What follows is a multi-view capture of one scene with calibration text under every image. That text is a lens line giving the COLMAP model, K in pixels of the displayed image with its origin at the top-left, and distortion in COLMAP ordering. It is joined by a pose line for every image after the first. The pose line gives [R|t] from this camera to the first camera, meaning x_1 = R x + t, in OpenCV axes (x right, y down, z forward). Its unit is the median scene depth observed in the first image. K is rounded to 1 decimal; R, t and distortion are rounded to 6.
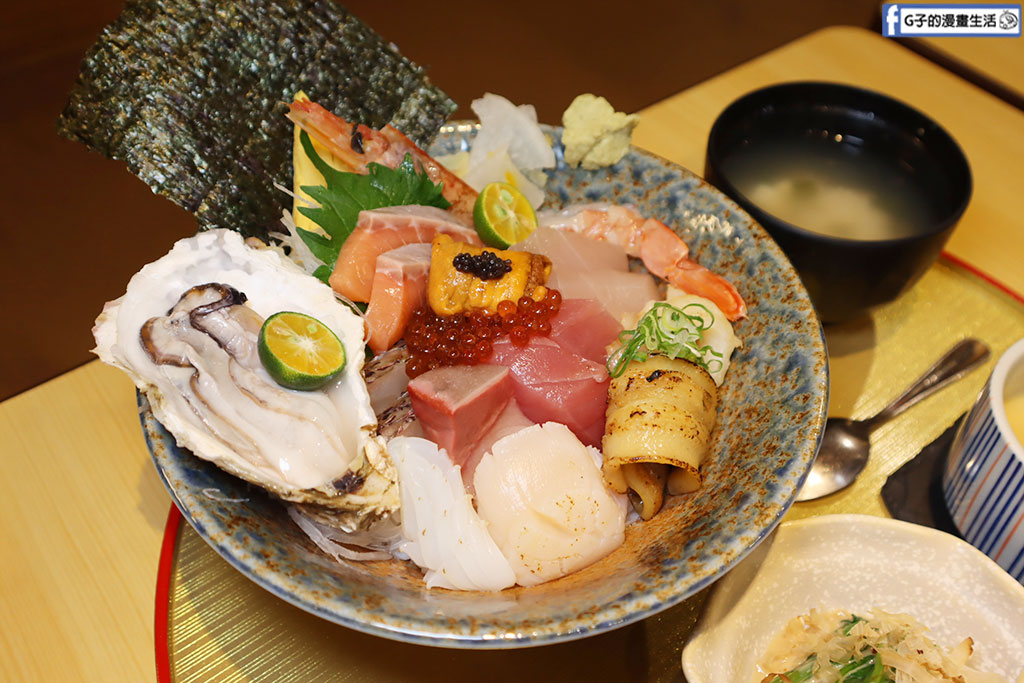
lens RADIAL K [[1015.2, 0, 512.0], [0, 1015.2, 341.5], [0, 0, 1]] dist [-0.016054, 0.016631]
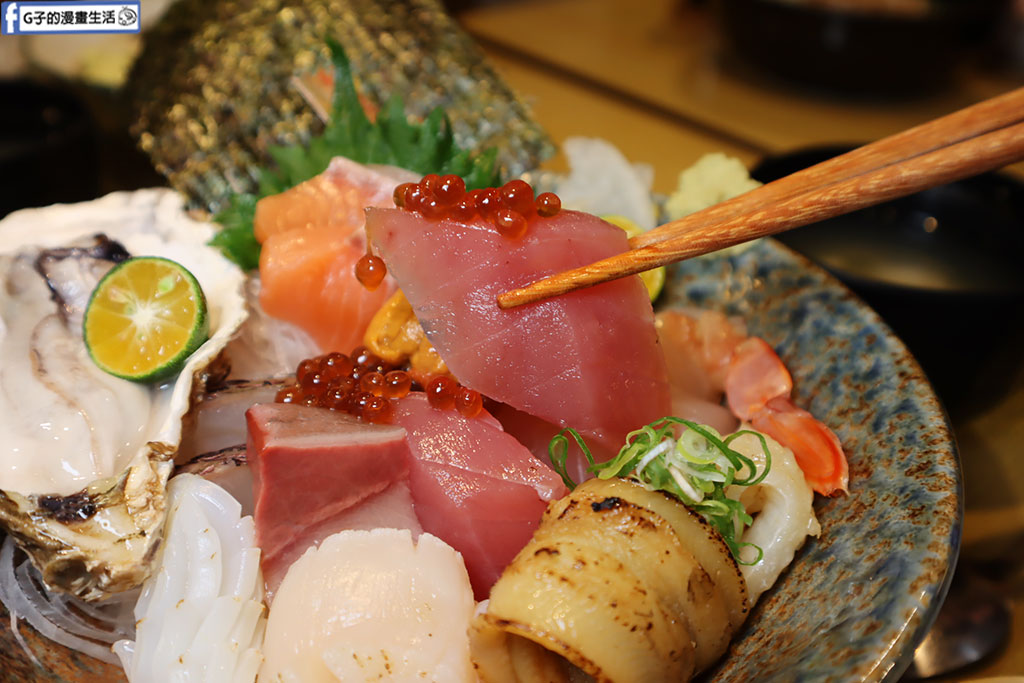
lens RADIAL K [[1015.2, 0, 512.0], [0, 1015.2, 341.5], [0, 0, 1]] dist [-0.016054, 0.016631]
pose [[0.907551, 0.218292, -0.358747, 0.255746], [-0.307180, 0.927582, -0.212679, 0.080067], [0.286341, 0.303217, 0.908883, 0.409211]]
